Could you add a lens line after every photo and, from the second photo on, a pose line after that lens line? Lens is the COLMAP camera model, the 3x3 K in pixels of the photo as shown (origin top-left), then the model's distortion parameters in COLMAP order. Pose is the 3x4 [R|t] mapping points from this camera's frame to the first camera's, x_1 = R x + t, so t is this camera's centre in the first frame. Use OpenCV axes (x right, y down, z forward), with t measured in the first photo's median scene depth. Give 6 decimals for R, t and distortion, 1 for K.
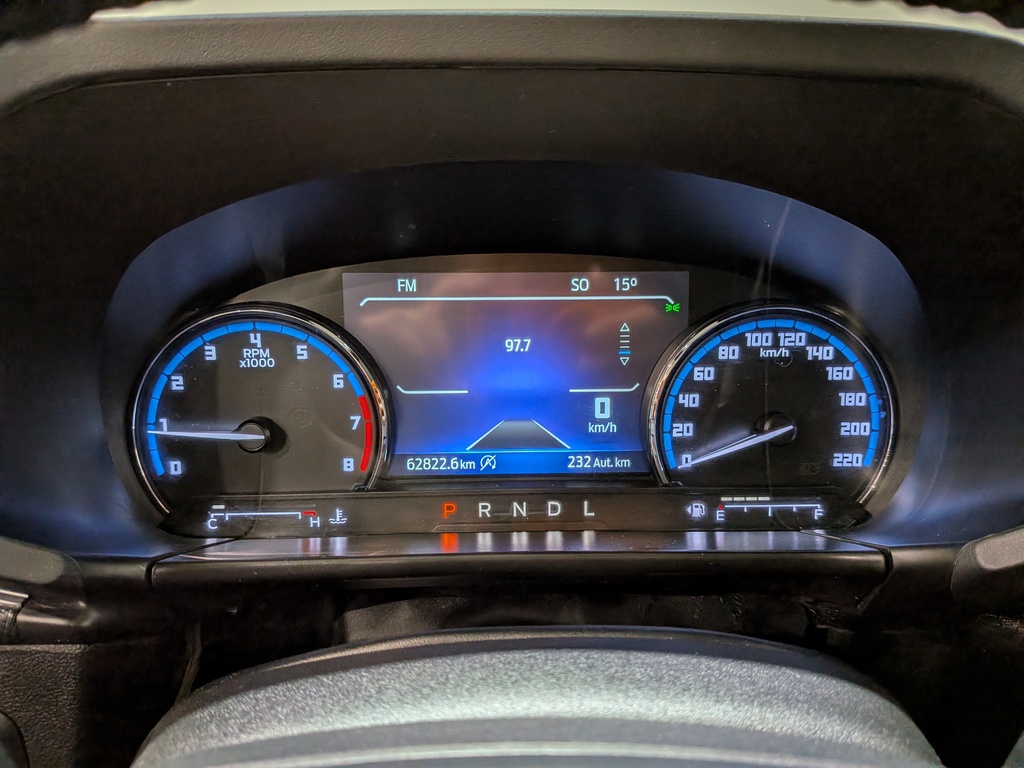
lens RADIAL K [[736.7, 0, 509.1], [0, 736.7, 373.1], [0, 0, 1]] dist [0.093004, -0.201470]
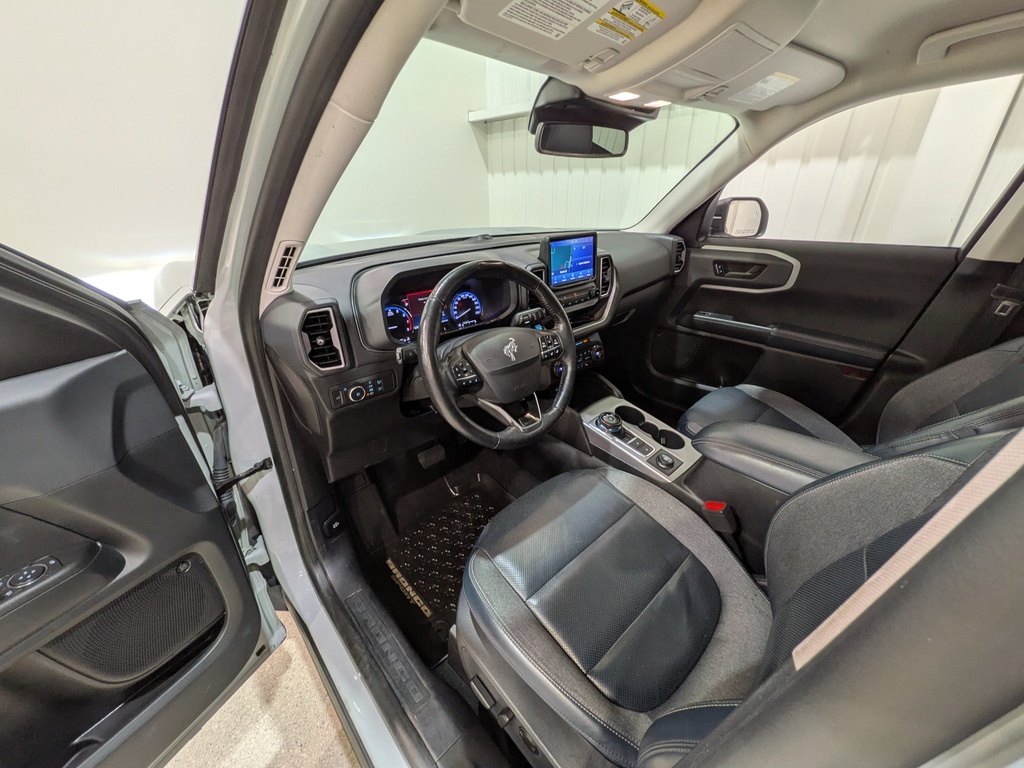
lens RADIAL K [[403.6, 0, 513.4], [0, 403.6, 376.5], [0, 0, 1]] dist [0.000994, 0.000011]
pose [[0.752609, -0.282041, 0.595006, -1.566723], [0.191853, 0.958342, 0.211597, -0.032671], [-0.629899, -0.045096, 0.775367, -1.956243]]
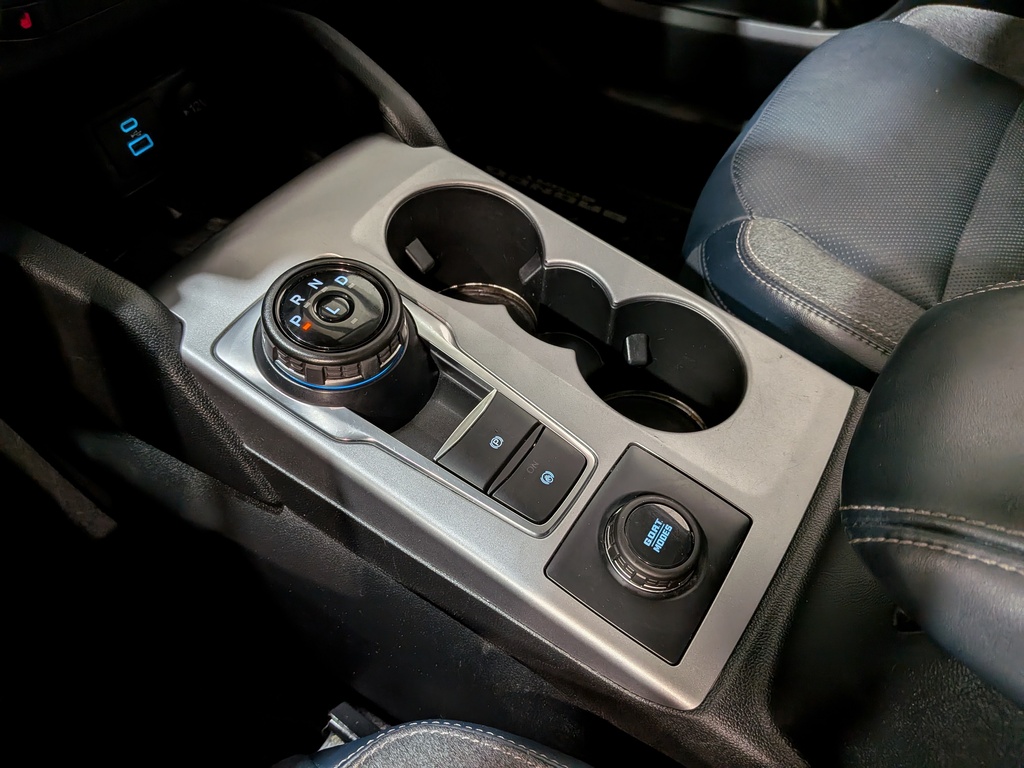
lens RADIAL K [[744.1, 0, 512.1], [0, 744.1, 390.4], [0, 0, 1]] dist [0.087201, -0.185587]
pose [[0.579223, -0.628182, 0.519508, 0.629597], [0.233374, 0.738413, 0.632680, 0.710607], [-0.781049, -0.245223, 0.574307, -0.598998]]
